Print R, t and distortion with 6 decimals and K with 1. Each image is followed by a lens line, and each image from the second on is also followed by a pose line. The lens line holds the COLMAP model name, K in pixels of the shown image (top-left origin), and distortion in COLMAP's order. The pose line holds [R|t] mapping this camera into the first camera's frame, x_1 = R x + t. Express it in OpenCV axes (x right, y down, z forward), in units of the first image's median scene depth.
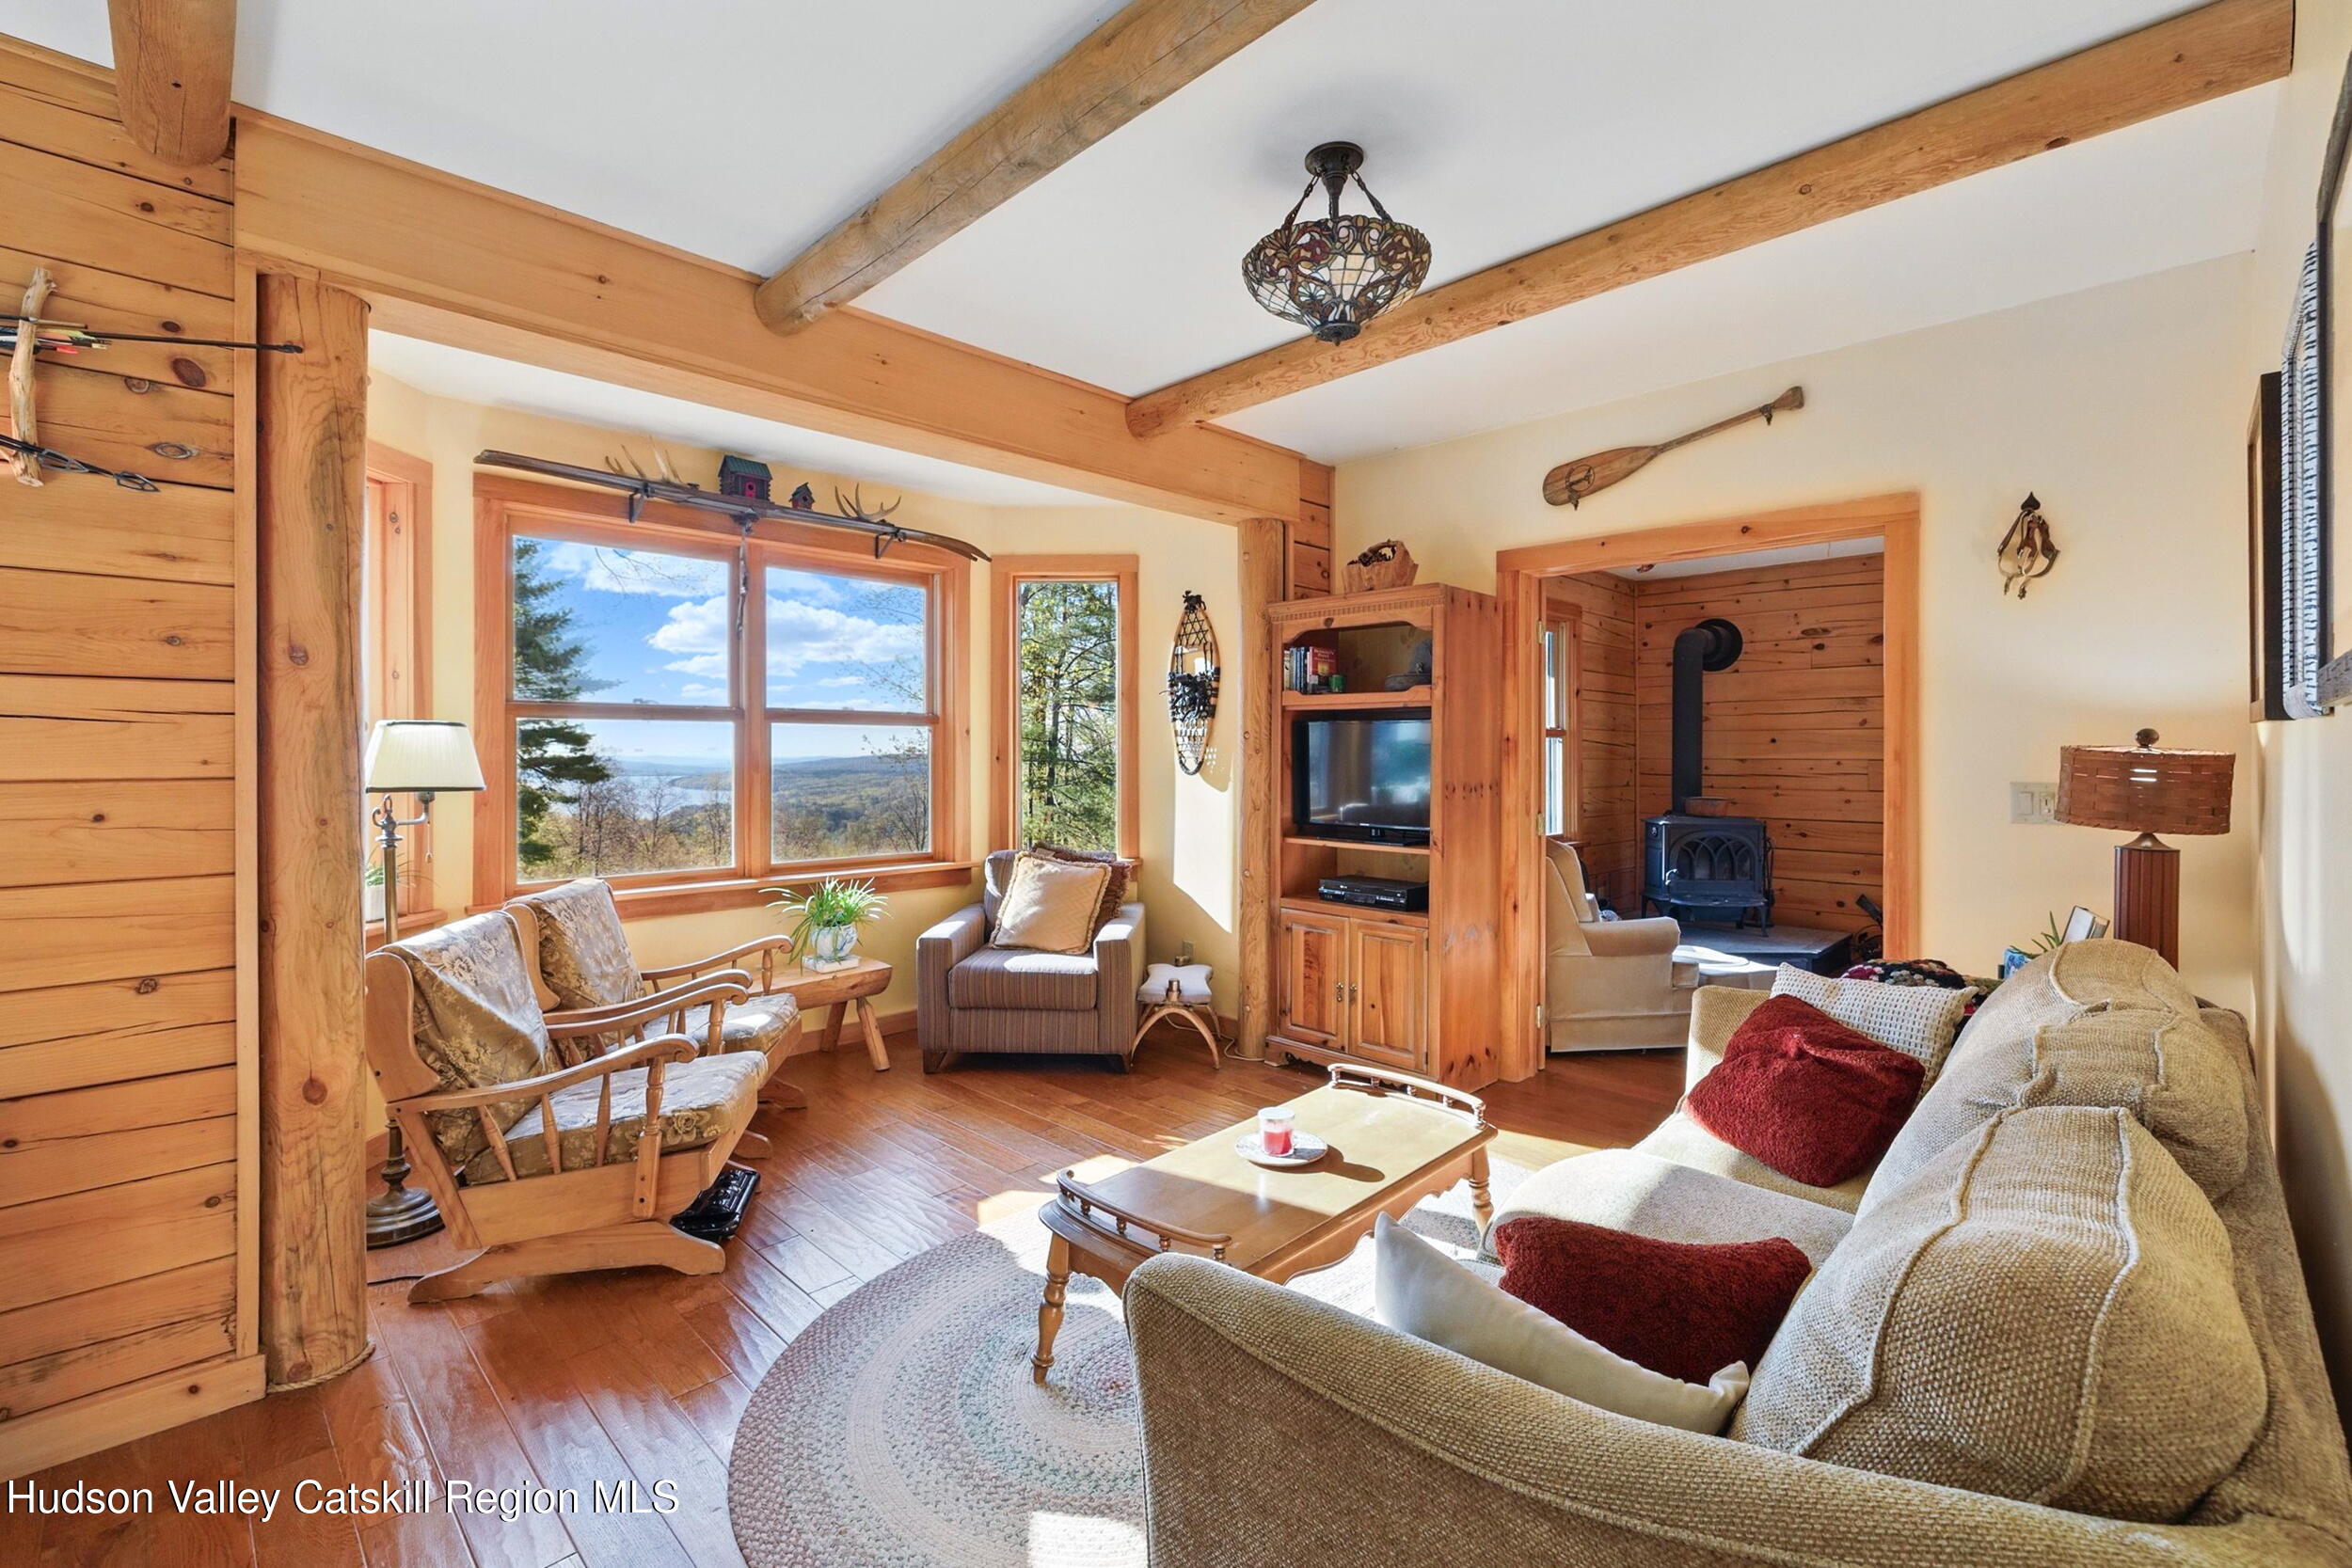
lens RADIAL K [[1016.7, 0, 1185.8], [0, 1016.7, 755.4], [0, 0, 1]] dist [-0.000620, -0.000234]
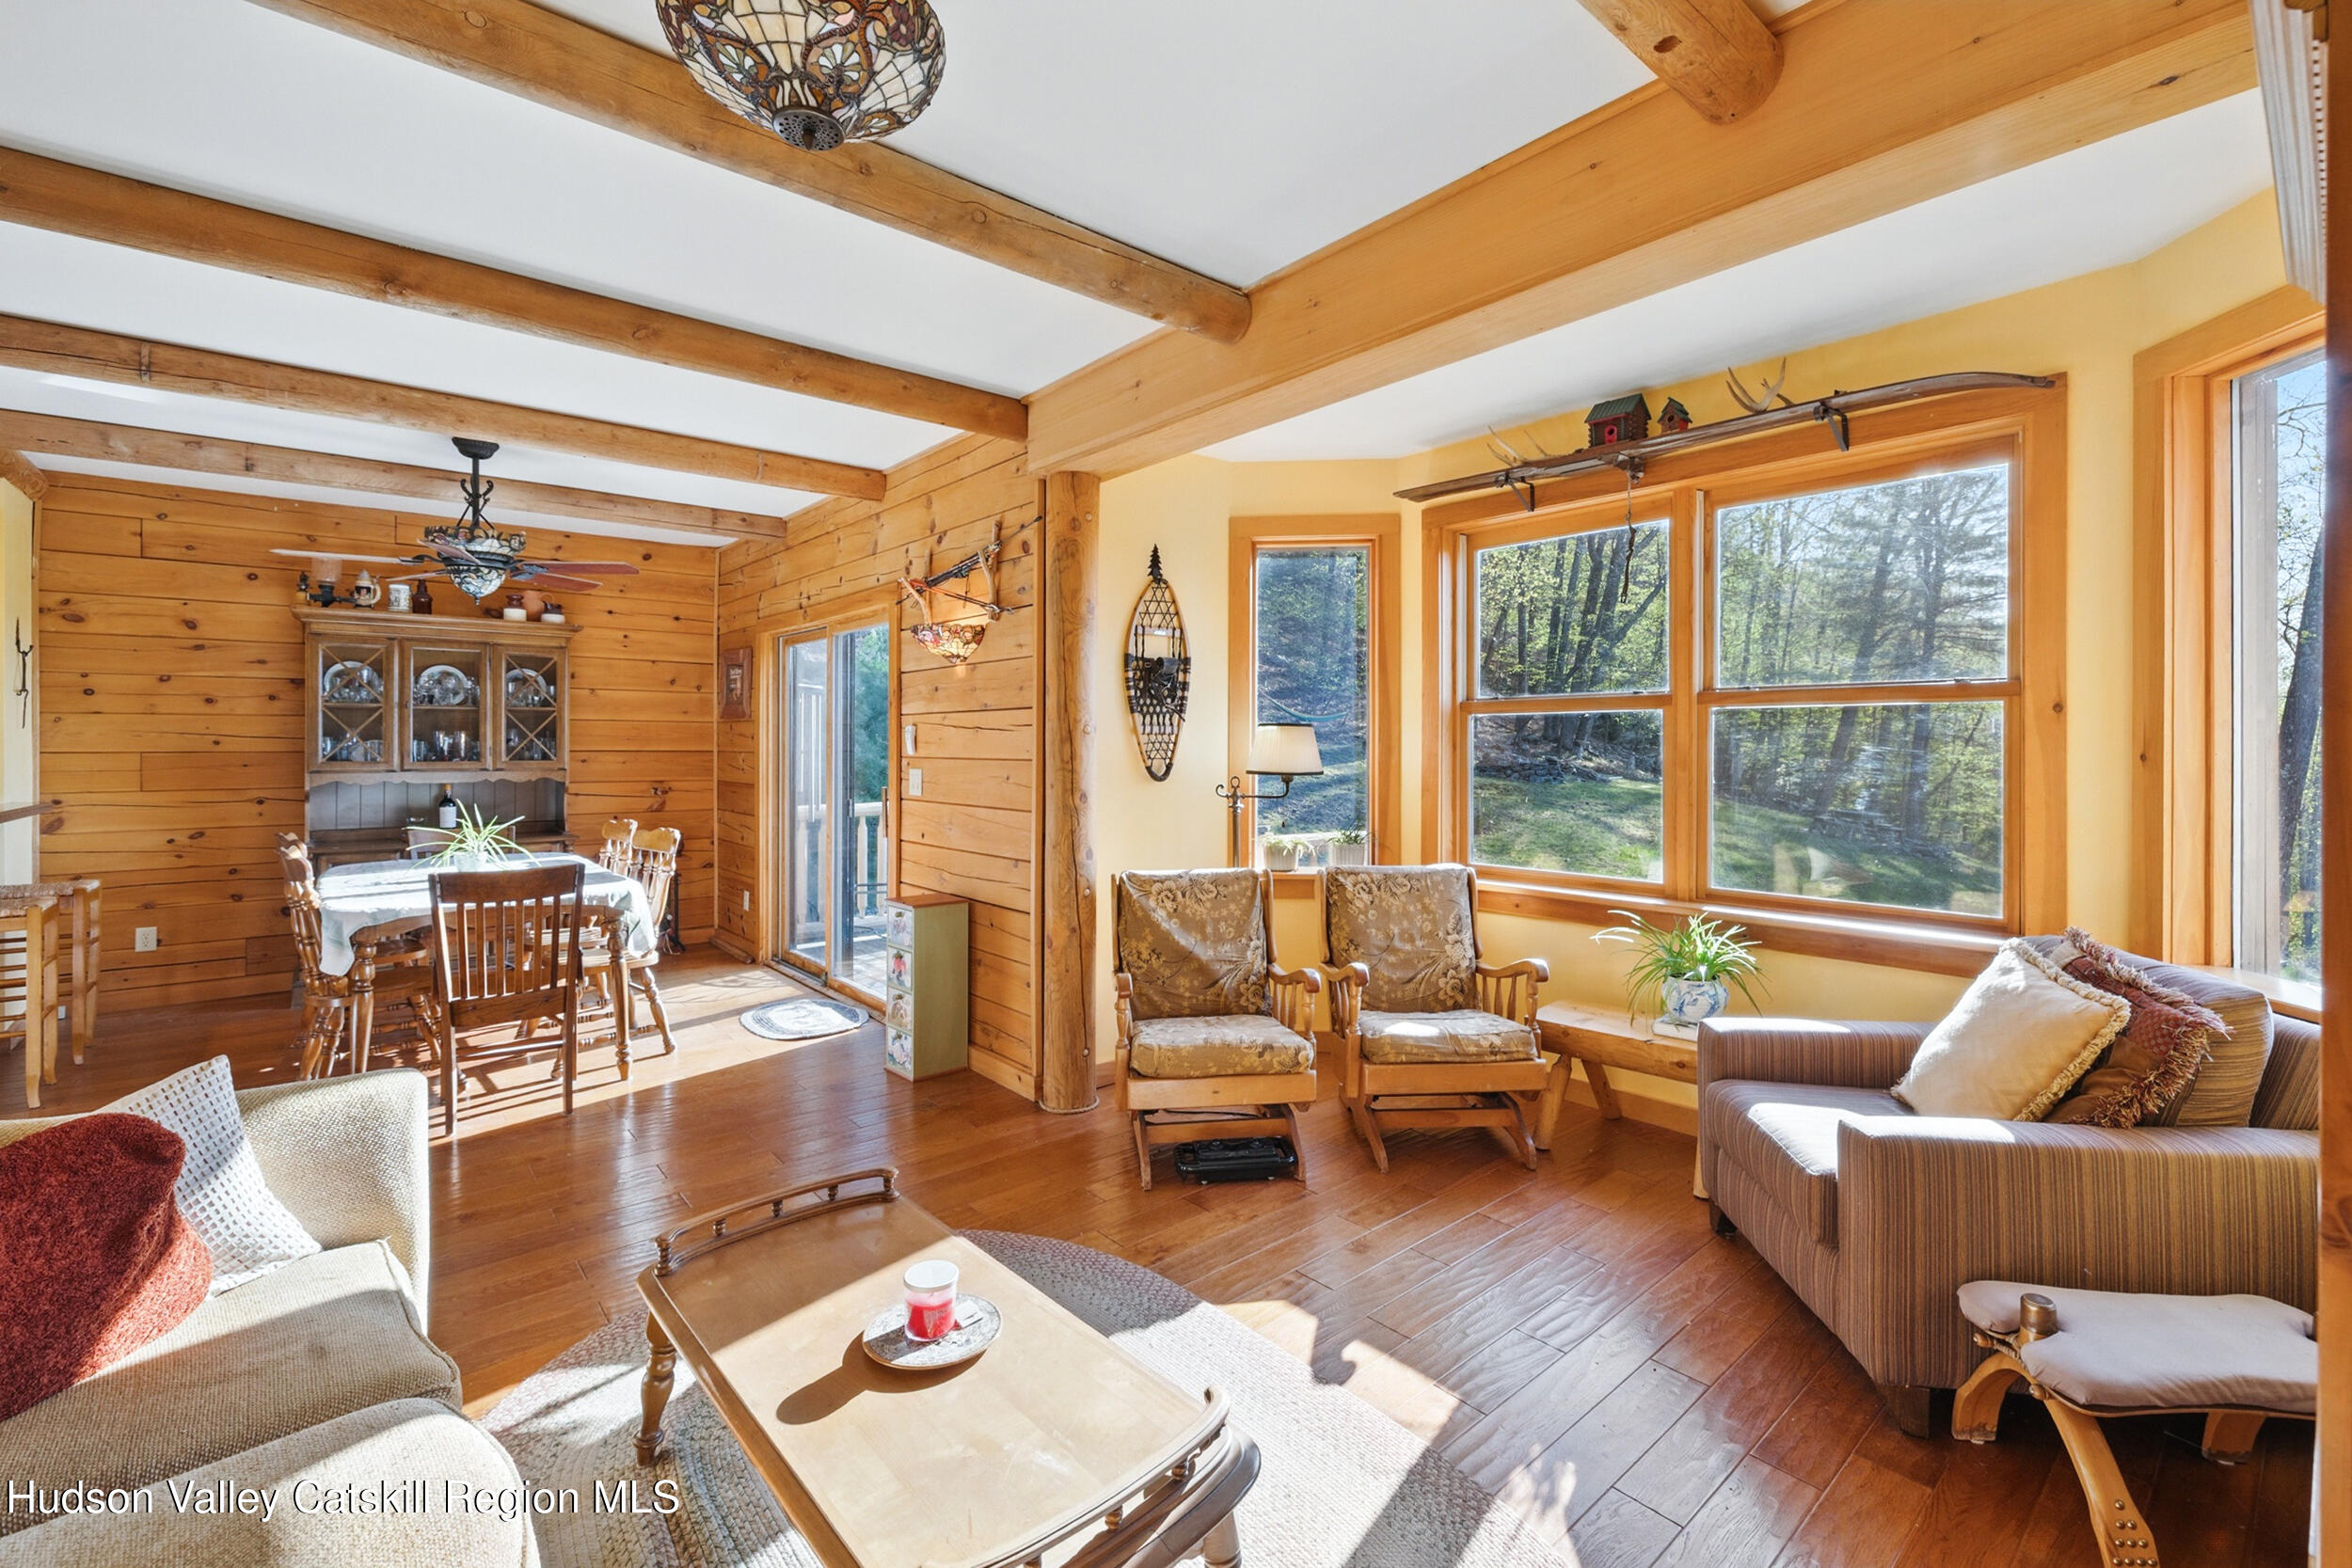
lens RADIAL K [[1016.7, 0, 1185.8], [0, 1016.7, 755.4], [0, 0, 1]] dist [-0.000620, -0.000234]
pose [[-0.081460, 0.007309, -0.996650, 0.427836], [-0.001507, 0.999971, 0.007457, -0.001055], [0.996675, 0.002110, -0.081447, 0.695645]]
